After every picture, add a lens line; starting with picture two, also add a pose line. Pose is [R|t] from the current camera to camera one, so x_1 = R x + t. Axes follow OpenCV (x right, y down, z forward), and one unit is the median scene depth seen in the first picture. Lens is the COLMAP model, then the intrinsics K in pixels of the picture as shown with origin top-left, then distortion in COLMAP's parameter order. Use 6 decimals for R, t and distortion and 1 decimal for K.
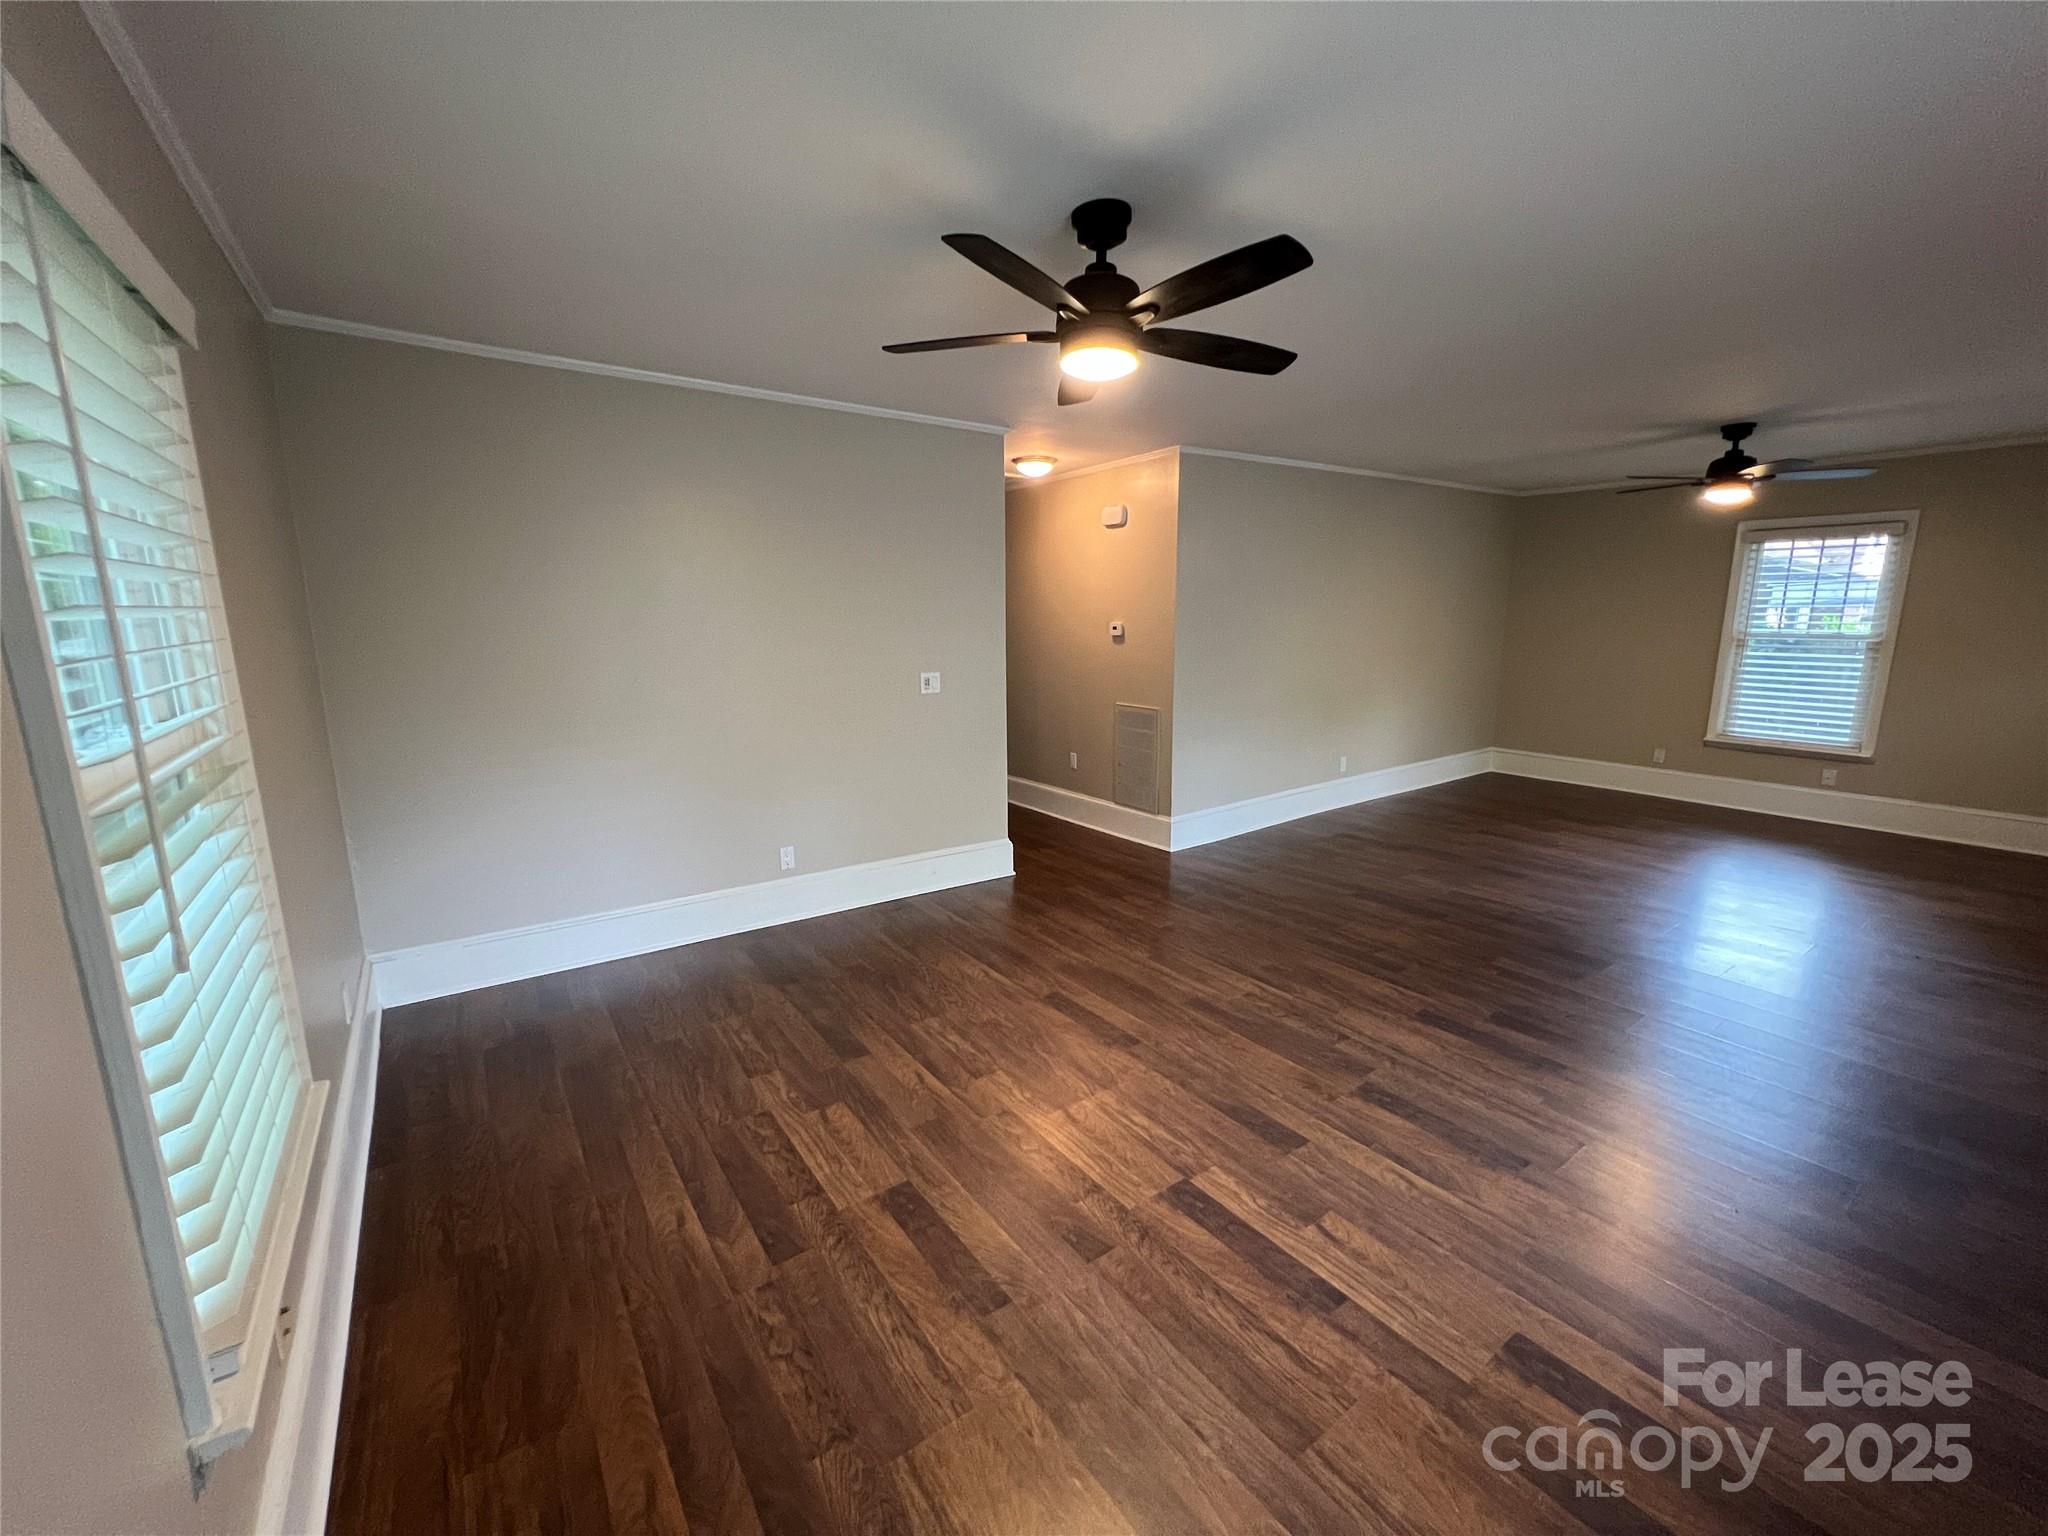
lens RADIAL K [[825.1, 0, 1022.1], [0, 825.1, 761.7], [0, 0, 1]] dist [-0.009272, 0.002505]
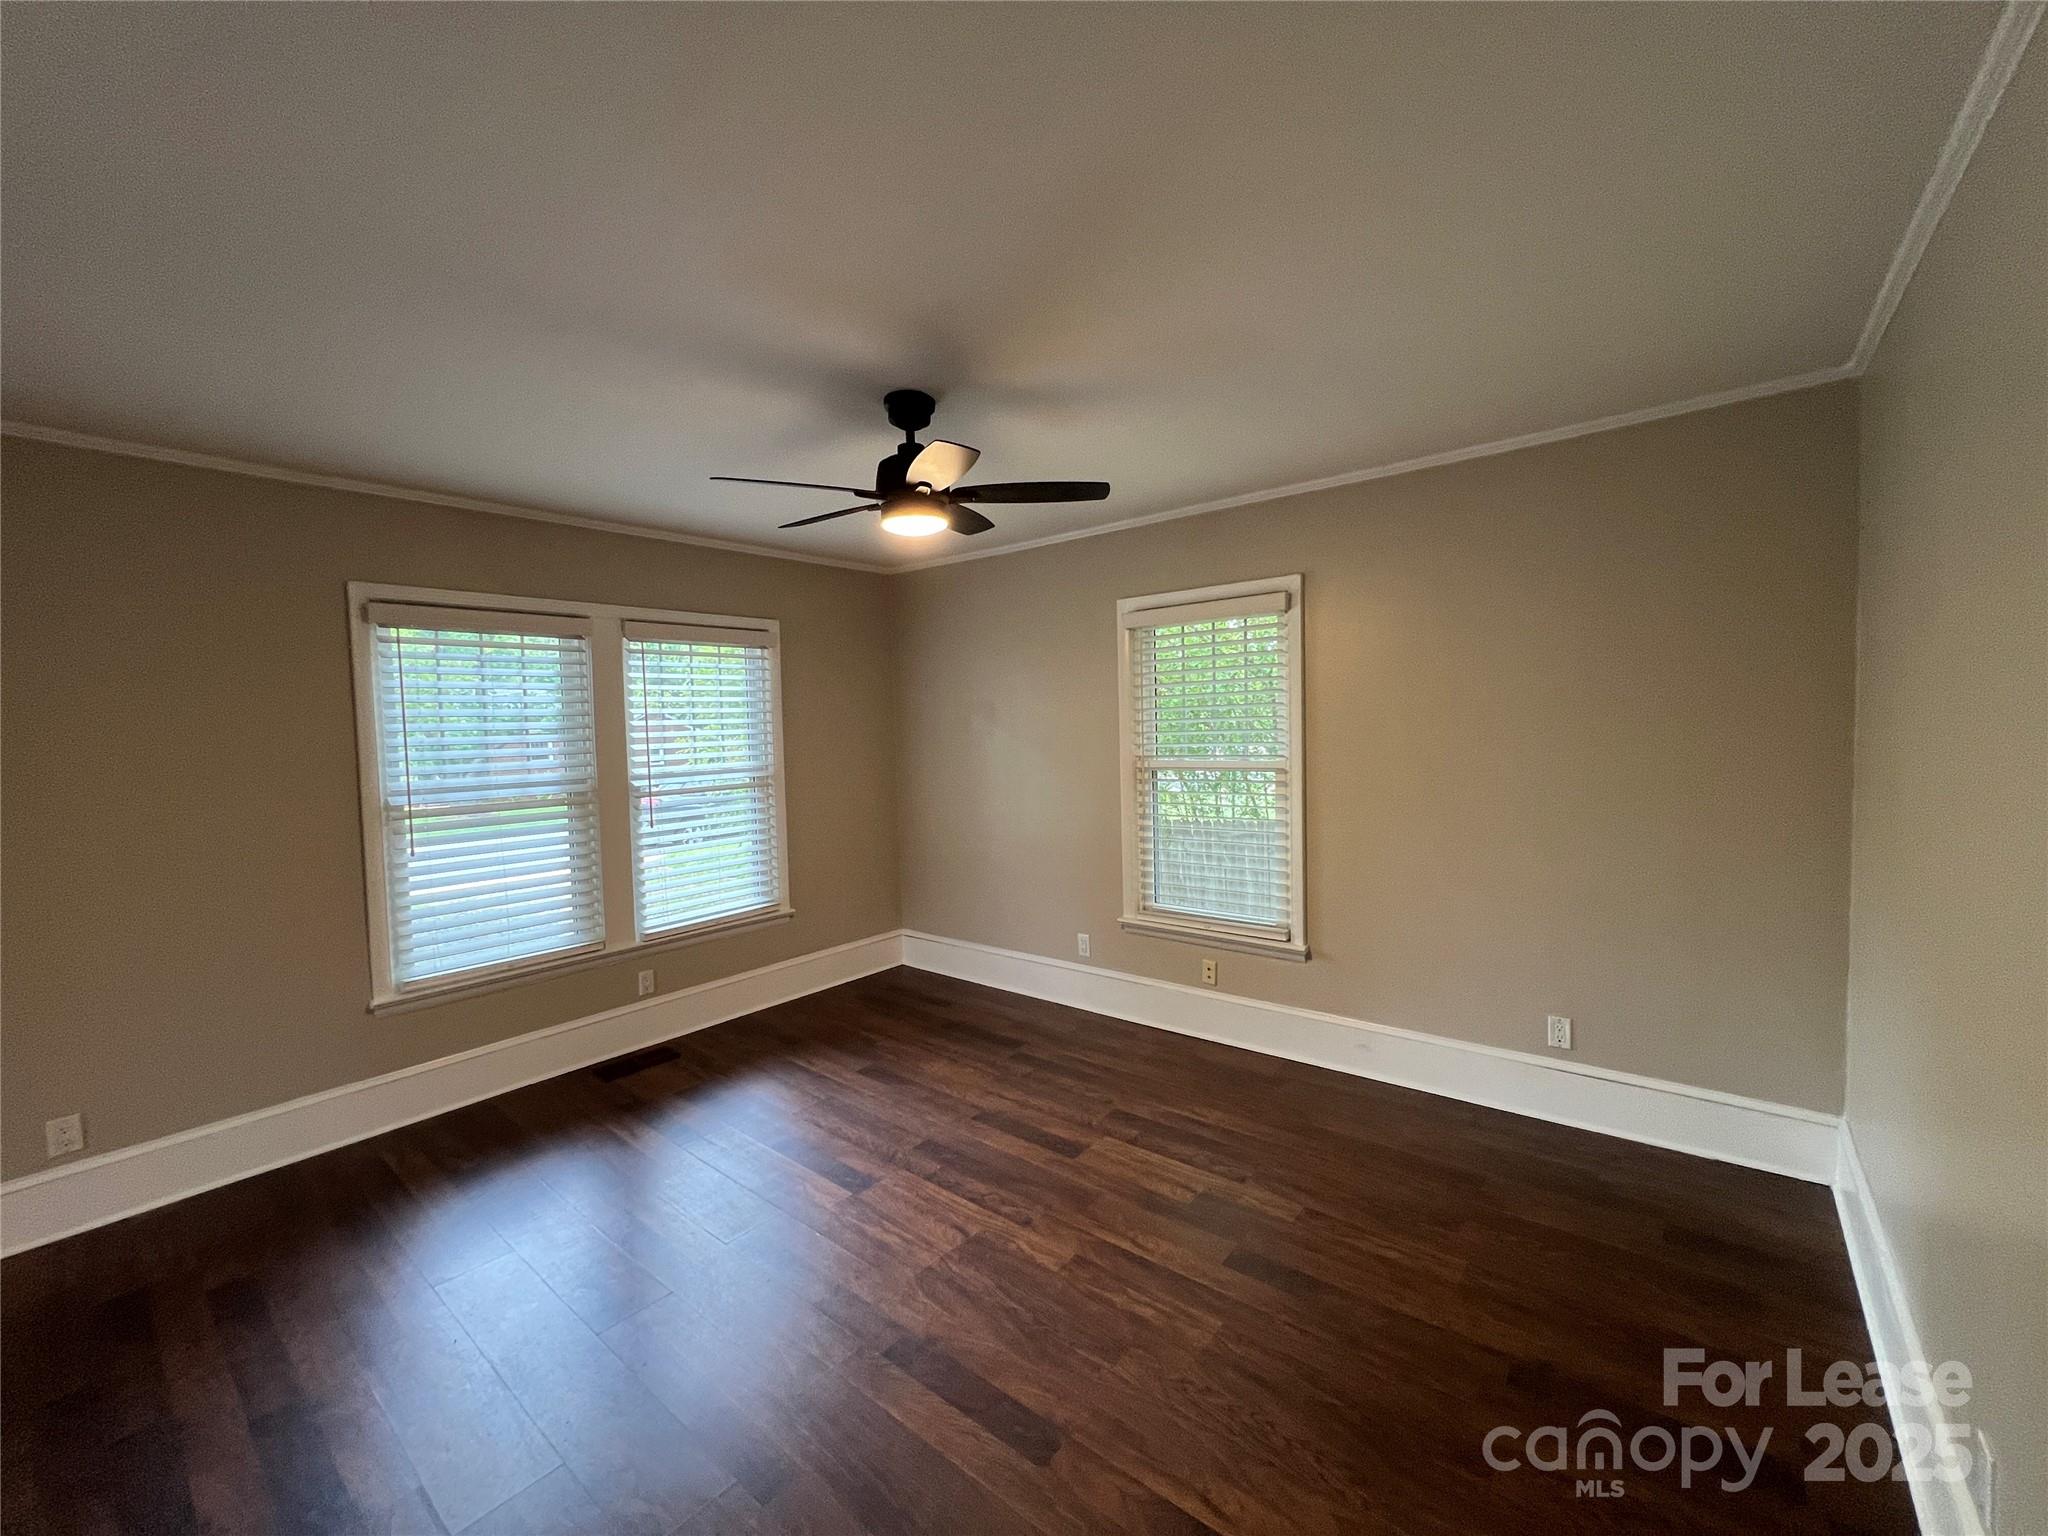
lens RADIAL K [[825.1, 0, 1015.5], [0, 825.1, 761.9], [0, 0, 1]] dist [-0.009272, 0.002505]
pose [[-0.965555, 0.053455, -0.254648, 0.236700], [-0.007766, 0.972313, 0.233551, -0.384244], [0.260082, 0.227484, -0.938407, 1.973619]]
